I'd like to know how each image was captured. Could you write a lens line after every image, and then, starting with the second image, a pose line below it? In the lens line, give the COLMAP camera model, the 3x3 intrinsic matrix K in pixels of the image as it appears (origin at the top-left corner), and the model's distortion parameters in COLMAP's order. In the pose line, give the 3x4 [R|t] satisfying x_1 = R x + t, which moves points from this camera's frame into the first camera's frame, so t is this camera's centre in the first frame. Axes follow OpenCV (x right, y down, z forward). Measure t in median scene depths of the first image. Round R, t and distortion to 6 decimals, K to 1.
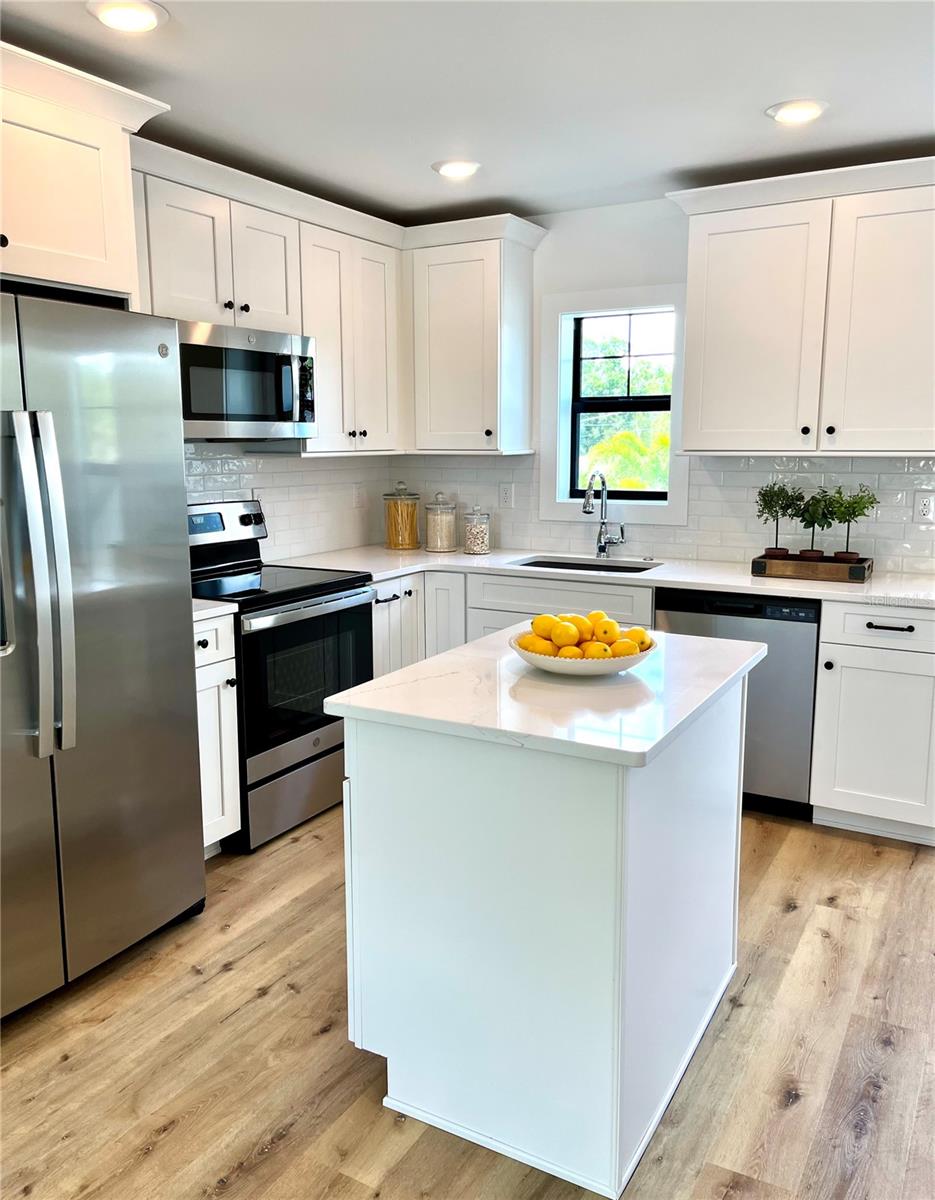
lens RADIAL K [[956.0, 0, 467.5], [0, 956.0, 600.0], [0, 0, 1]] dist [0.061673, -0.000872]
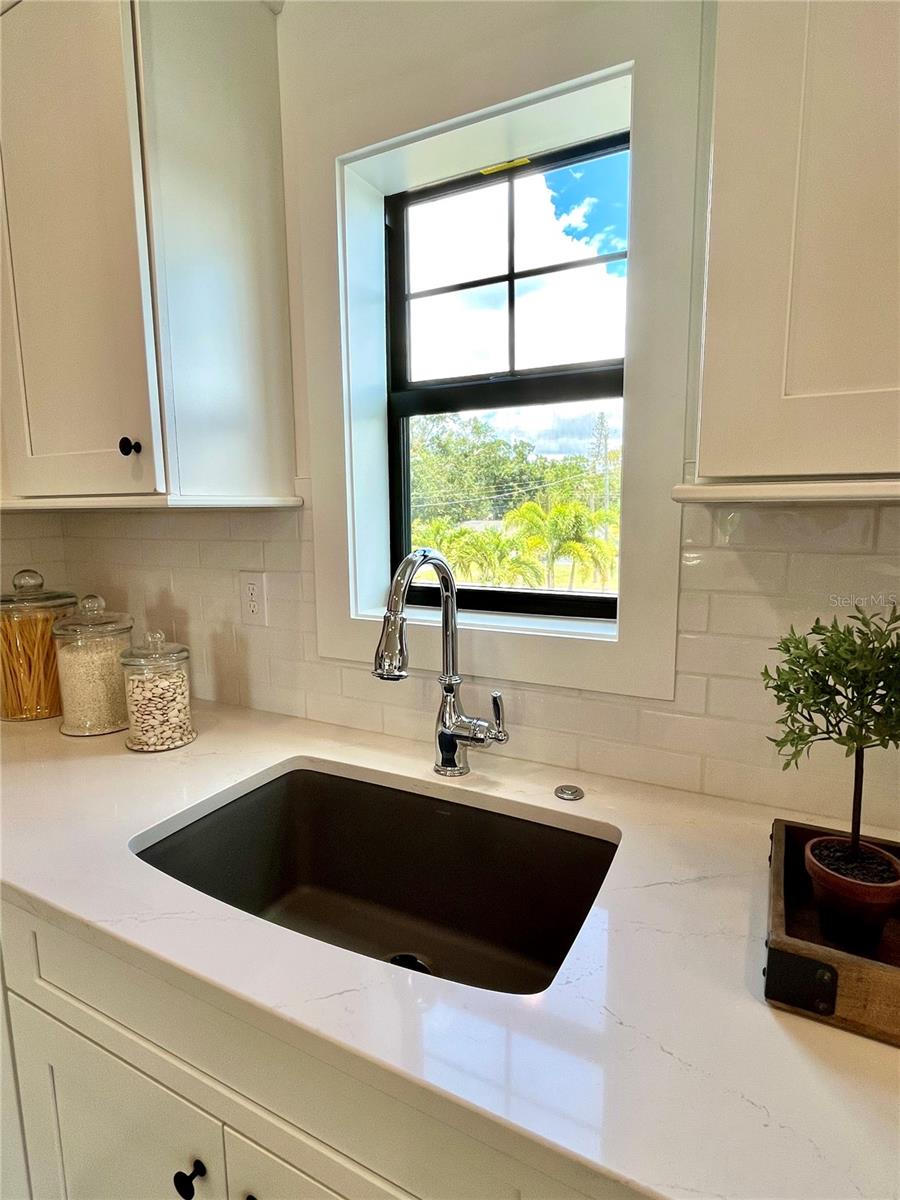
lens RADIAL K [[616.8, 0, 450.0], [0, 616.8, 600.0], [0, 0, 1]] dist [-0.001267, -0.000154]
pose [[0.999499, -0.011410, 0.029533, 0.135580], [0.012059, 0.999687, -0.021920, -0.108785], [-0.029273, 0.022265, 0.999323, 0.755801]]
